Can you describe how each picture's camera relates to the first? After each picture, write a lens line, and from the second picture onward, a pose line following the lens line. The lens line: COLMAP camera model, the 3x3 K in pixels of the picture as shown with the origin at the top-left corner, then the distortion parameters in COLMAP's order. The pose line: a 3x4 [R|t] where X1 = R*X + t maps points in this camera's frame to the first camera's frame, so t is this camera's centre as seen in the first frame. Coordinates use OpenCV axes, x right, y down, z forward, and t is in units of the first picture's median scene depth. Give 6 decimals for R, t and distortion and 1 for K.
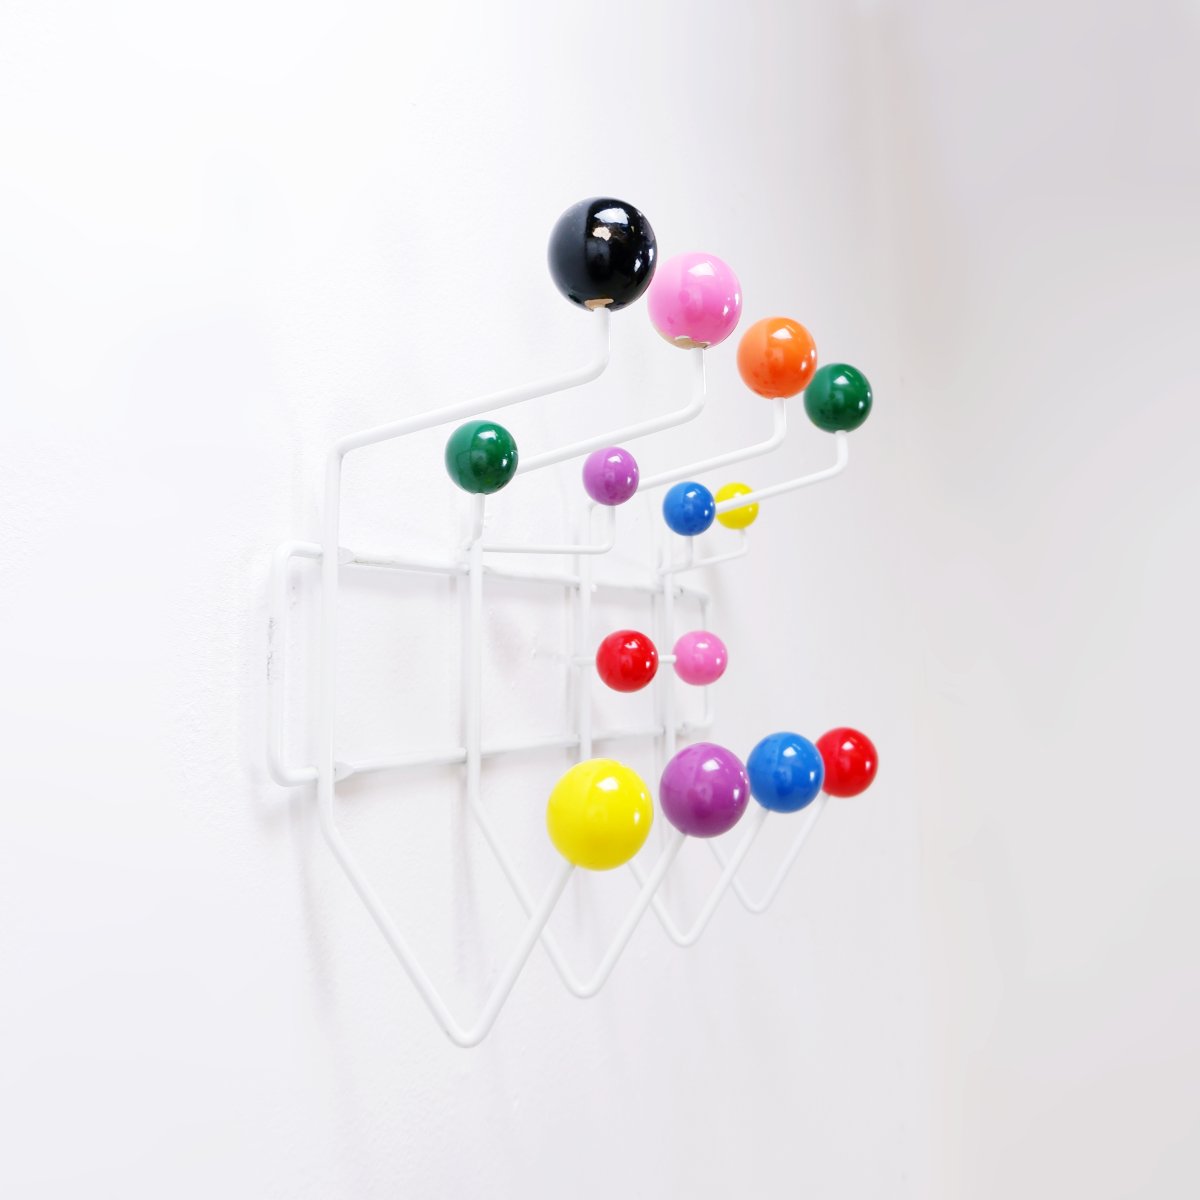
lens RADIAL K [[1372.0, 0, 600.0], [0, 1372.0, 600.0], [0, 0, 1]] dist [-0.001055, -0.015581]
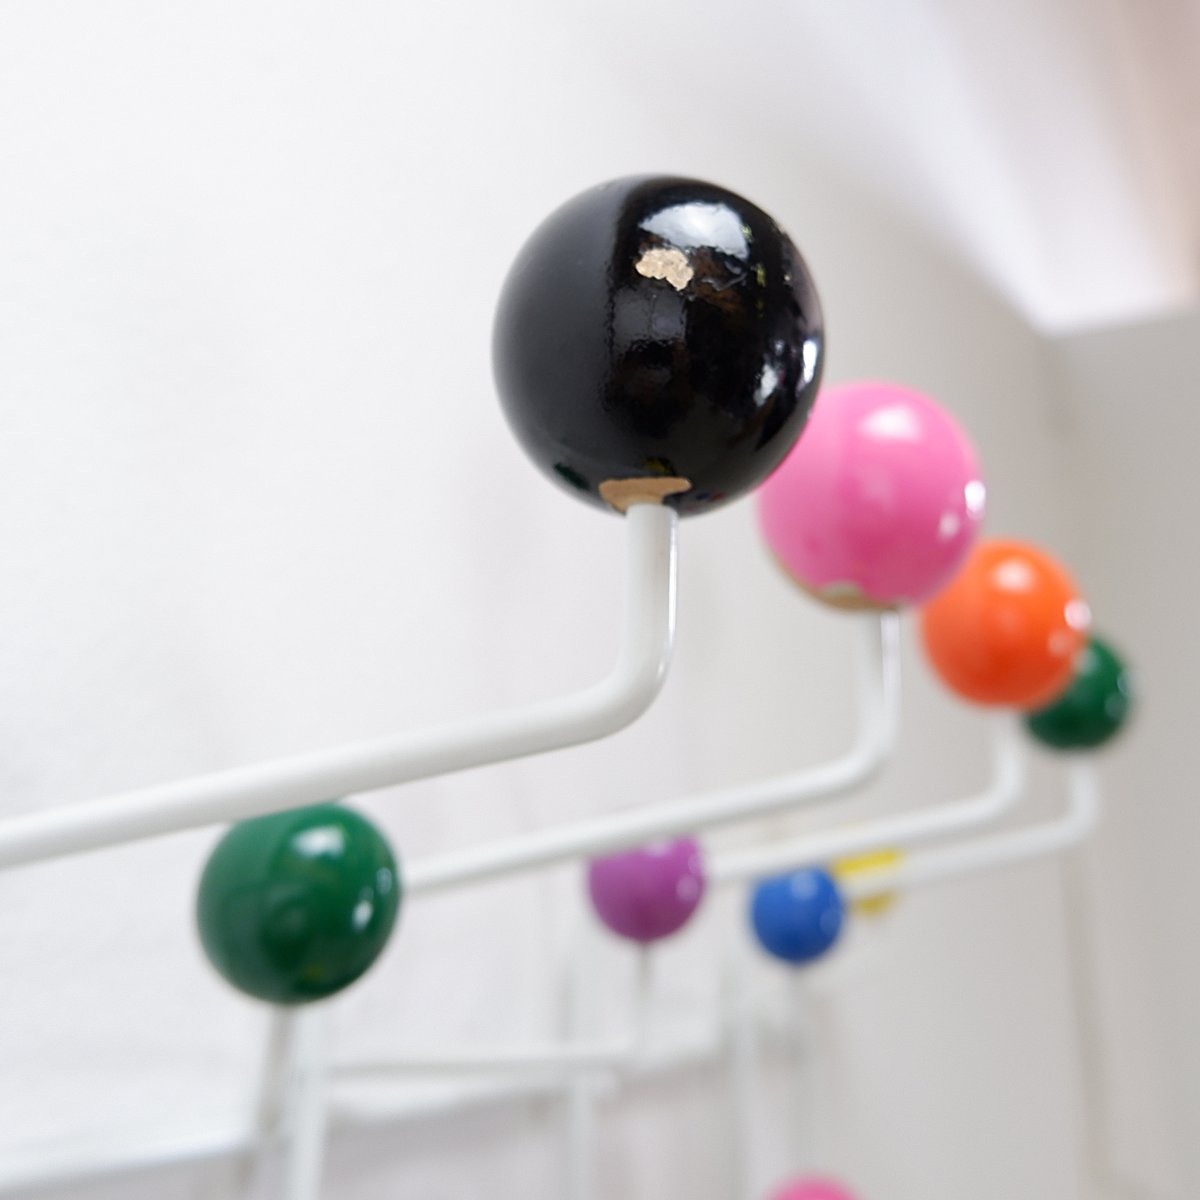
lens RADIAL K [[1372.0, 0, 600.0], [0, 1372.0, 600.0], [0, 0, 1]] dist [-0.001055, -0.015581]
pose [[0.999026, 0.041140, -0.015969, -0.004880], [-0.042991, 0.988978, -0.141681, -0.144314], [0.009964, 0.142229, 0.989784, 0.681126]]
